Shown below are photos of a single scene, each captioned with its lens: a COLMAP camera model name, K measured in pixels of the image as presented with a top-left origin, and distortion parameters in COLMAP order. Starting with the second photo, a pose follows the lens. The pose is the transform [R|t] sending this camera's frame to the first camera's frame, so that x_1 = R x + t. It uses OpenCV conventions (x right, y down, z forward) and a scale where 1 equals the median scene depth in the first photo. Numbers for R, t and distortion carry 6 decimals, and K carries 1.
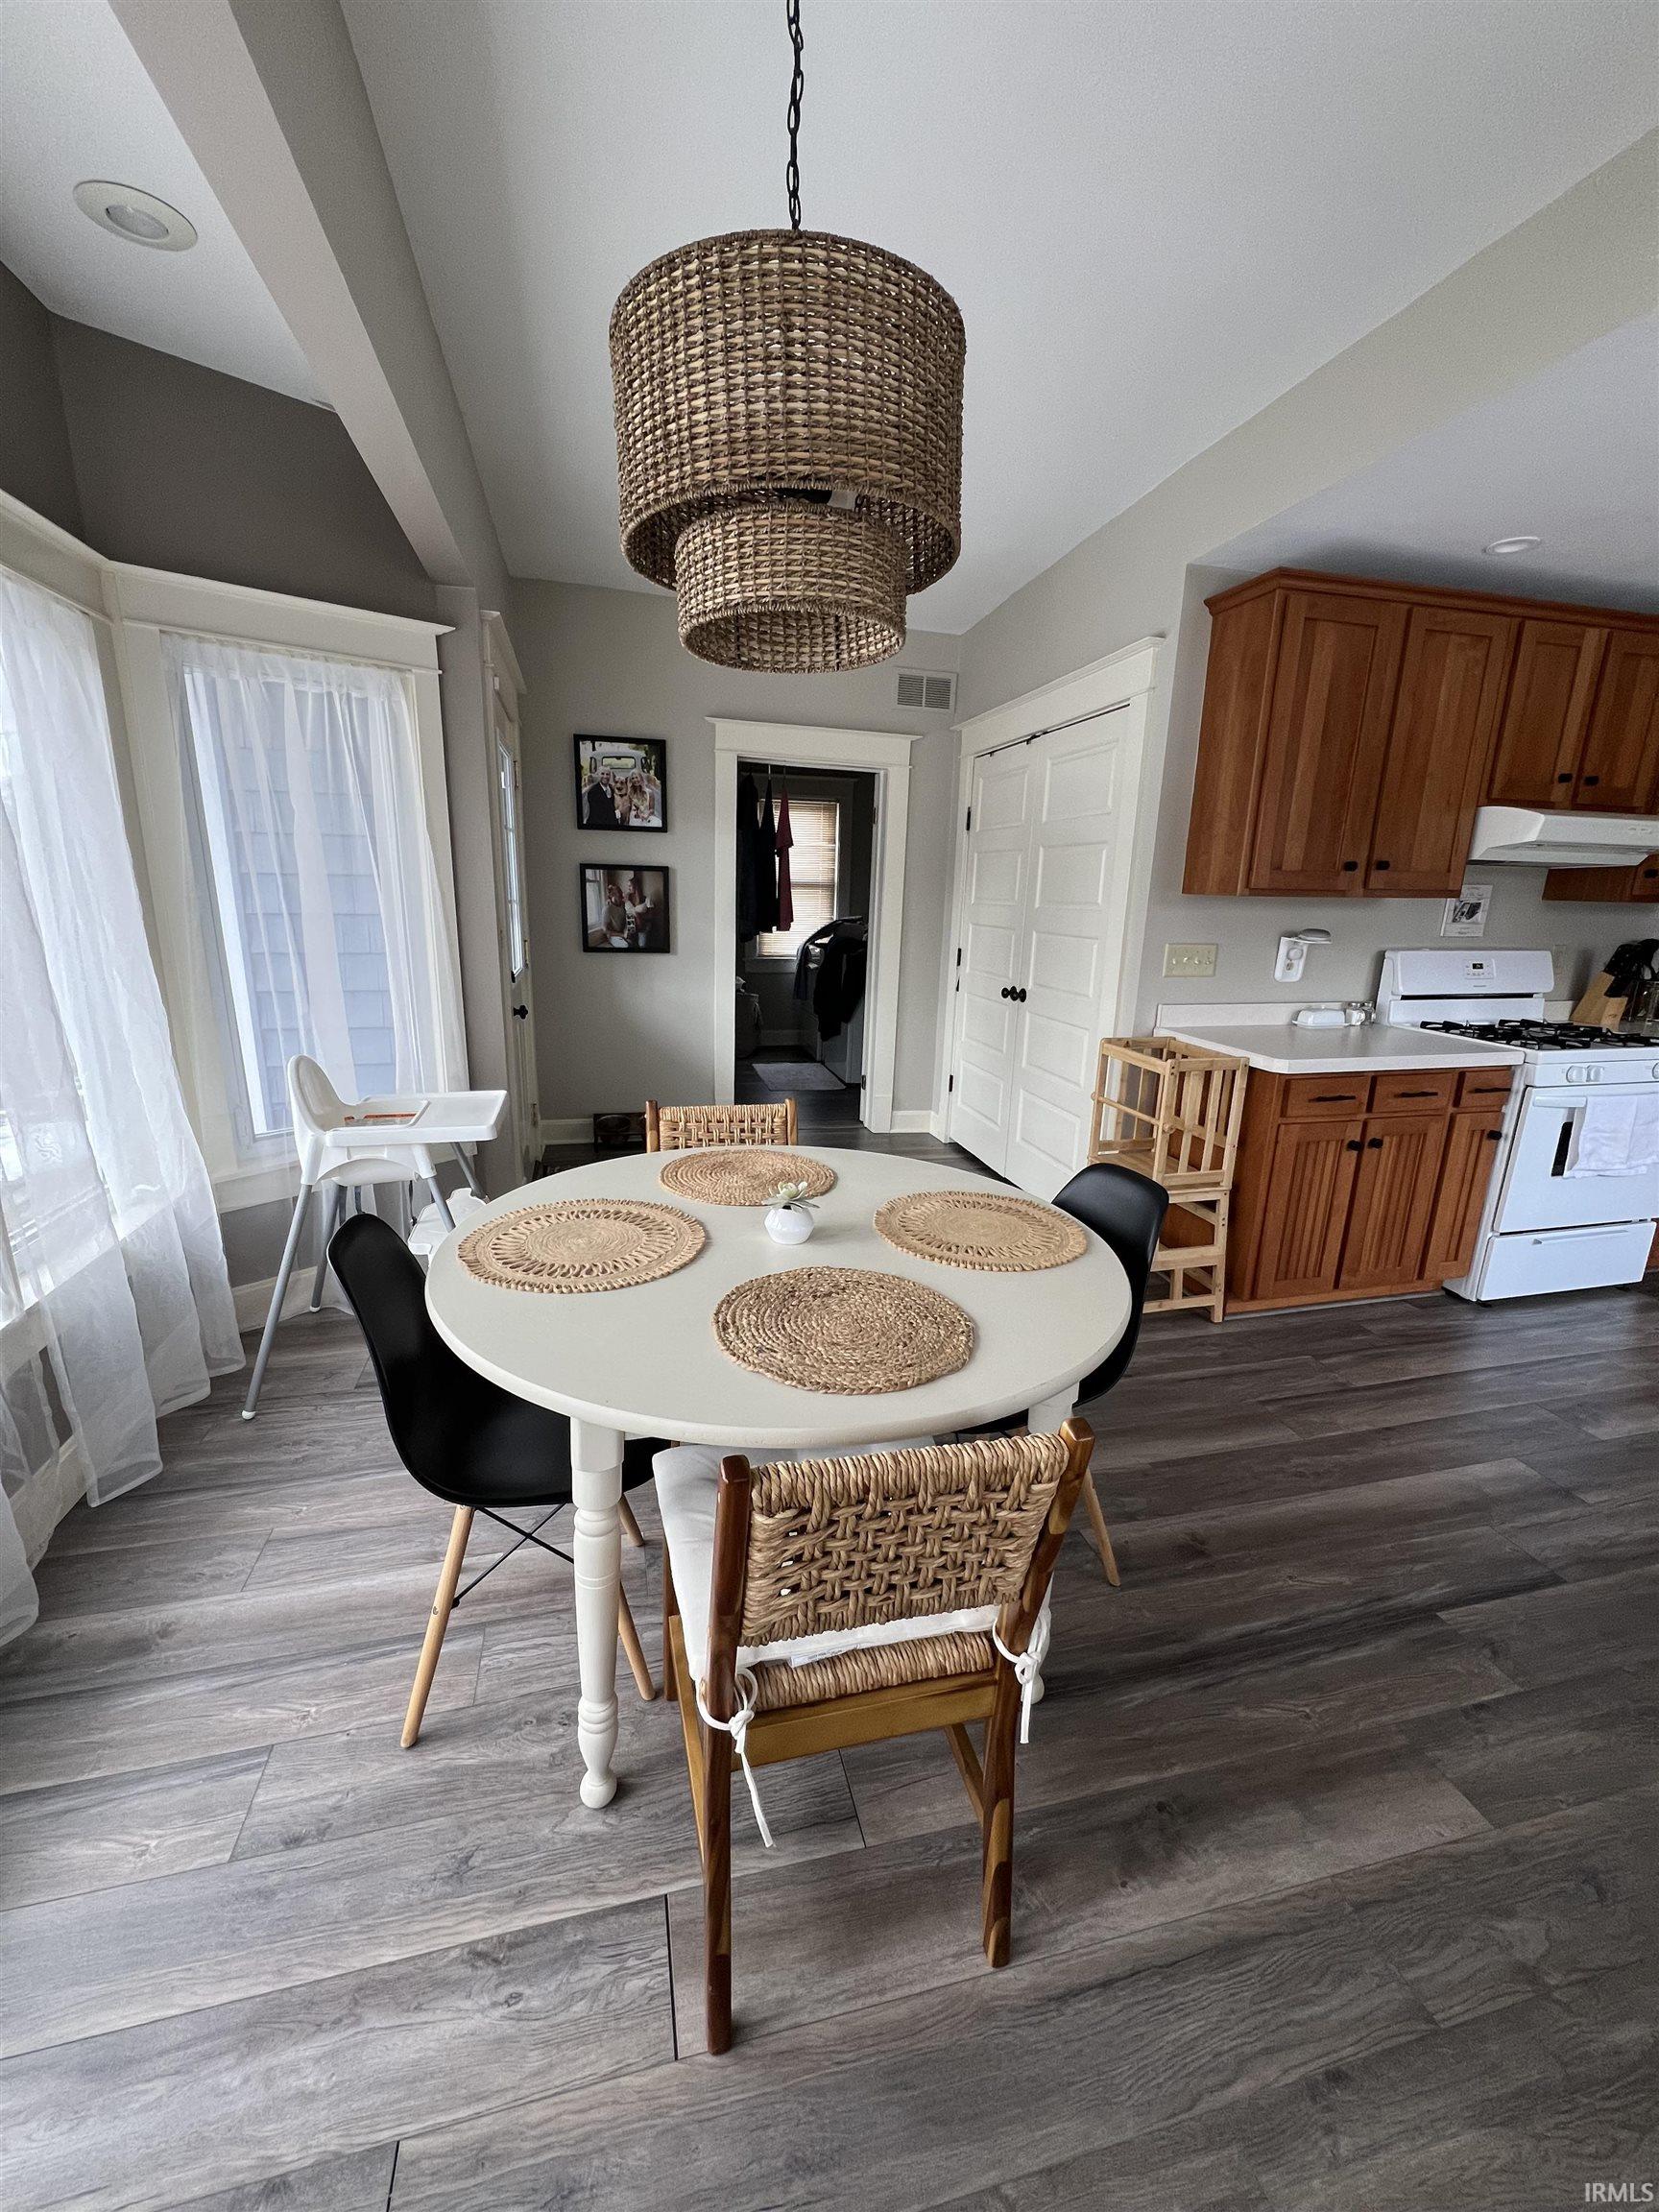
lens RADIAL K [[884.0, 0, 830.0], [0, 884.0, 1105.9], [0, 0, 1]] dist [-0.000234, 0.000332]
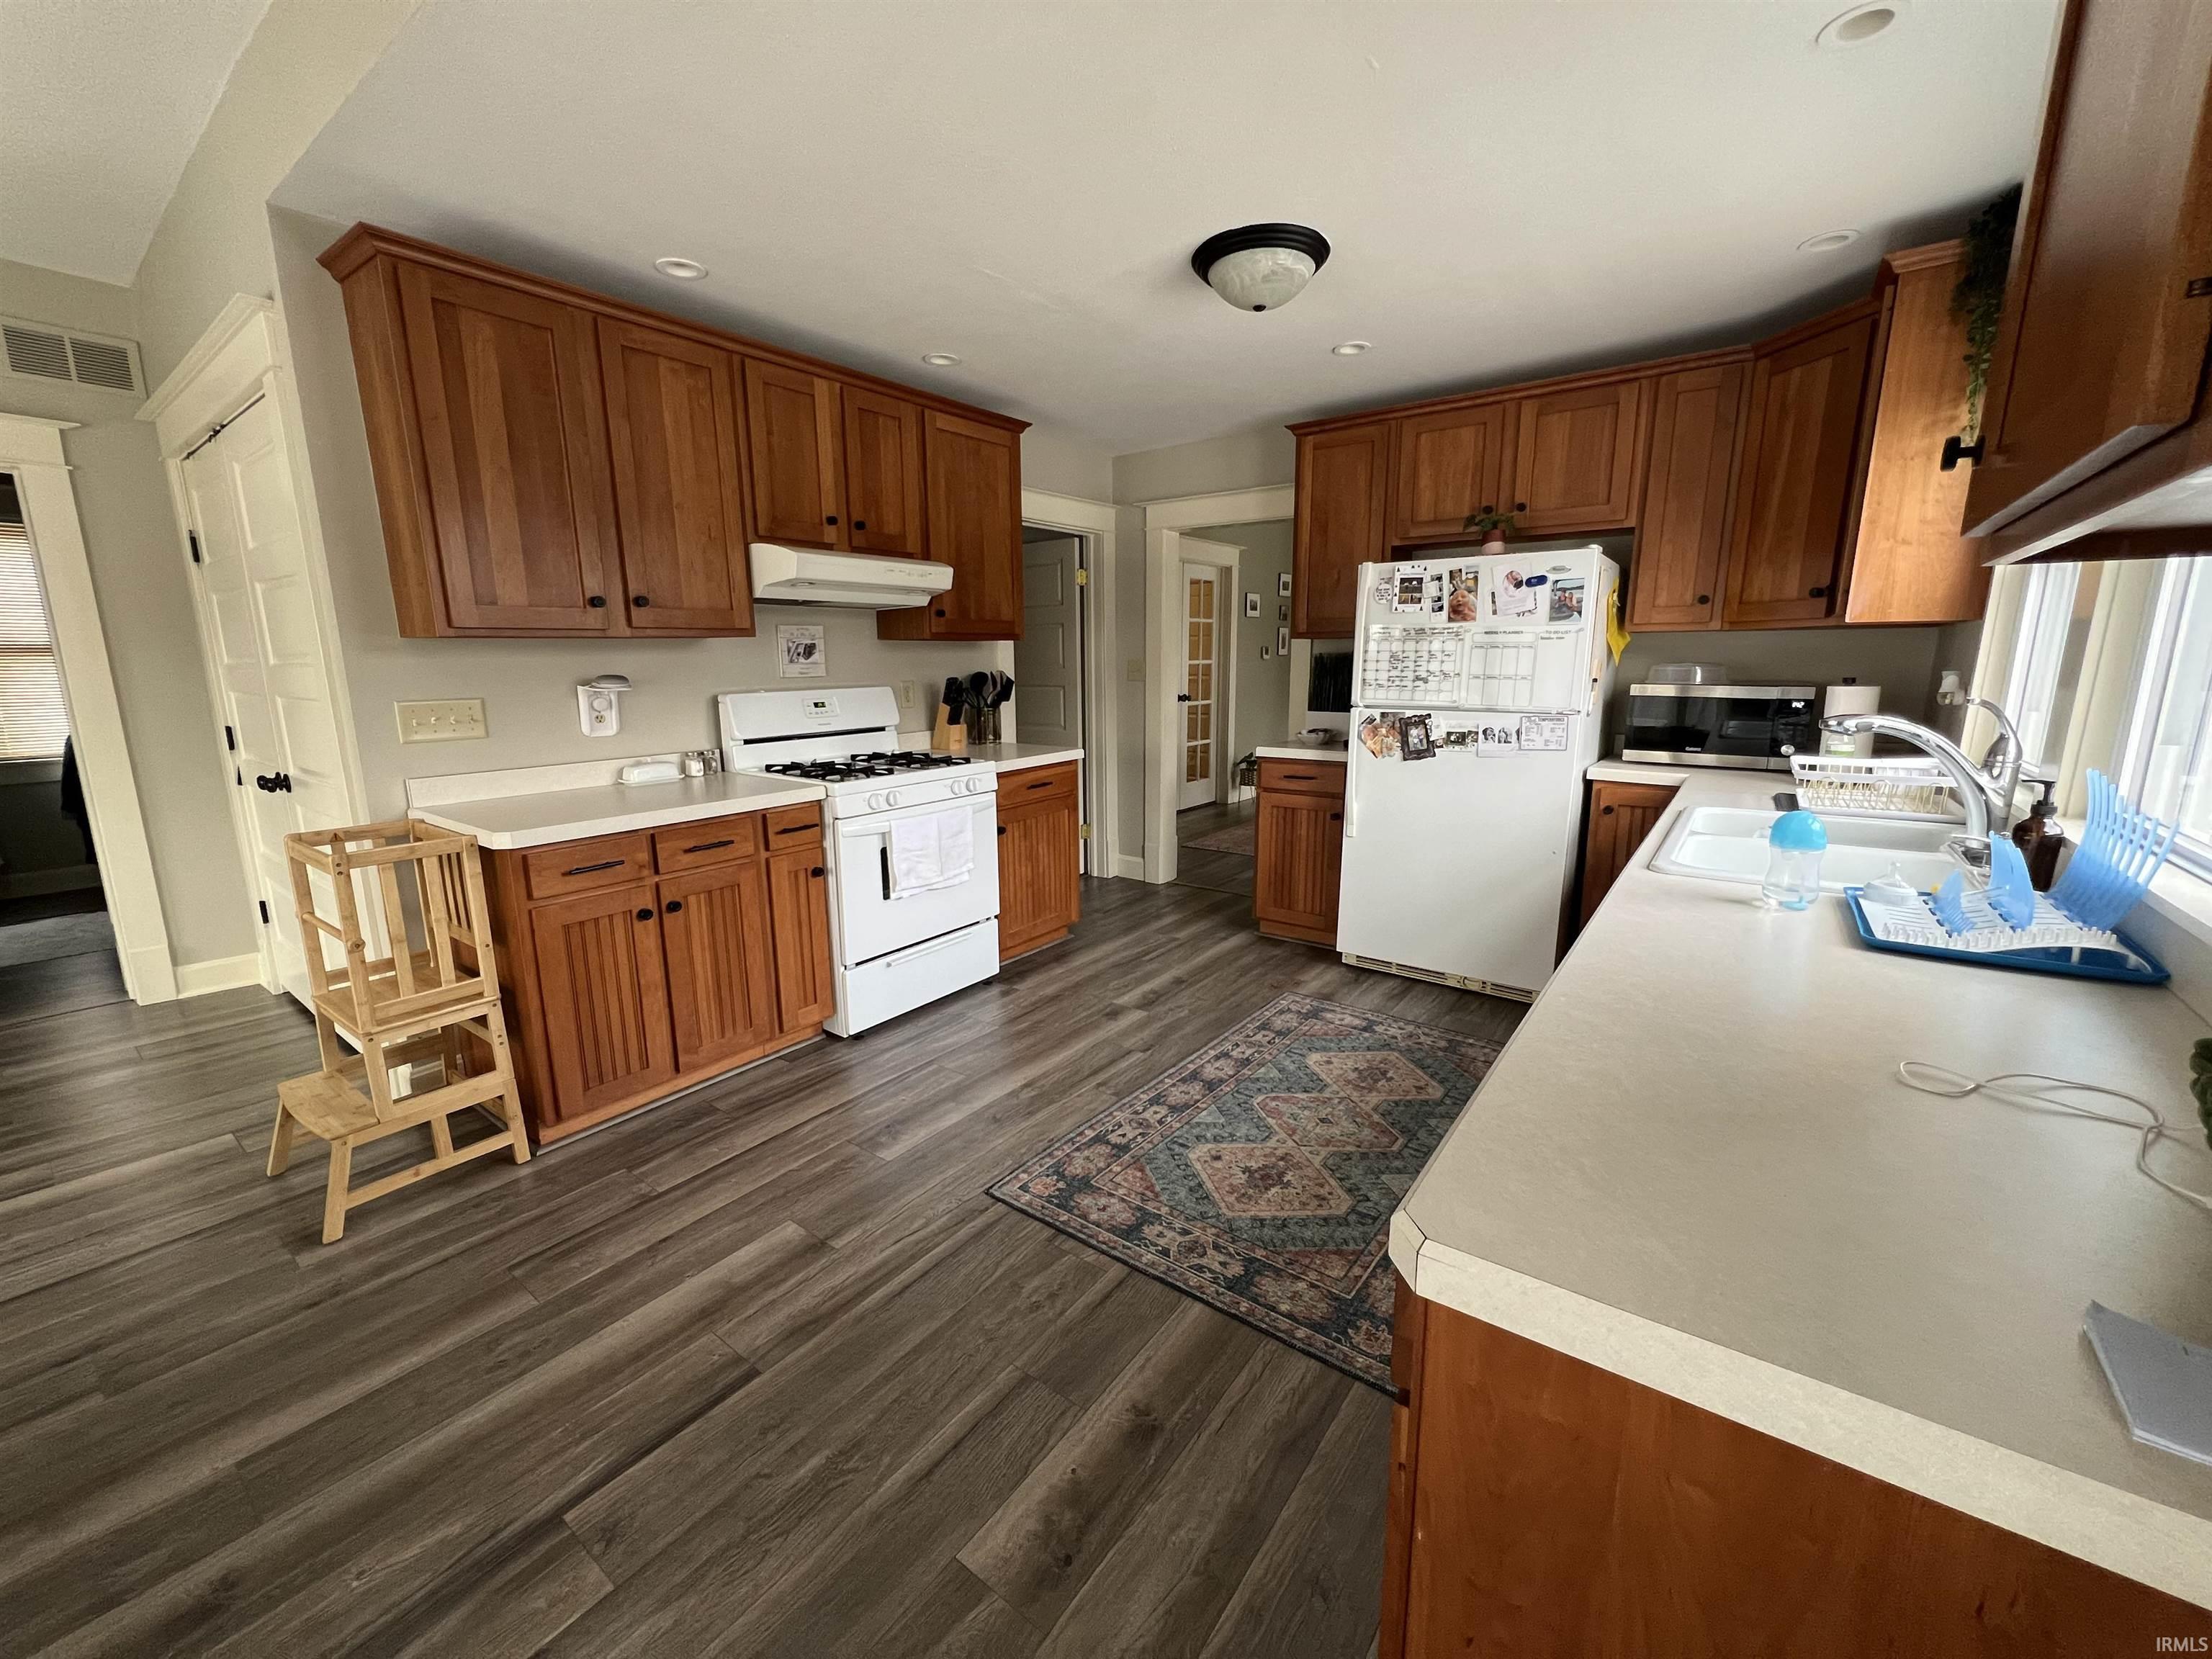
lens RADIAL K [[884.0, 0, 1100.7], [0, 884.0, 833.2], [0, 0, 1]] dist [-0.000234, 0.000332]
pose [[0.777452, -0.152221, 0.610243, 0.387831], [0.173970, 0.984460, 0.023929, 0.021292], [-0.604403, 0.087560, 0.791853, 0.016992]]
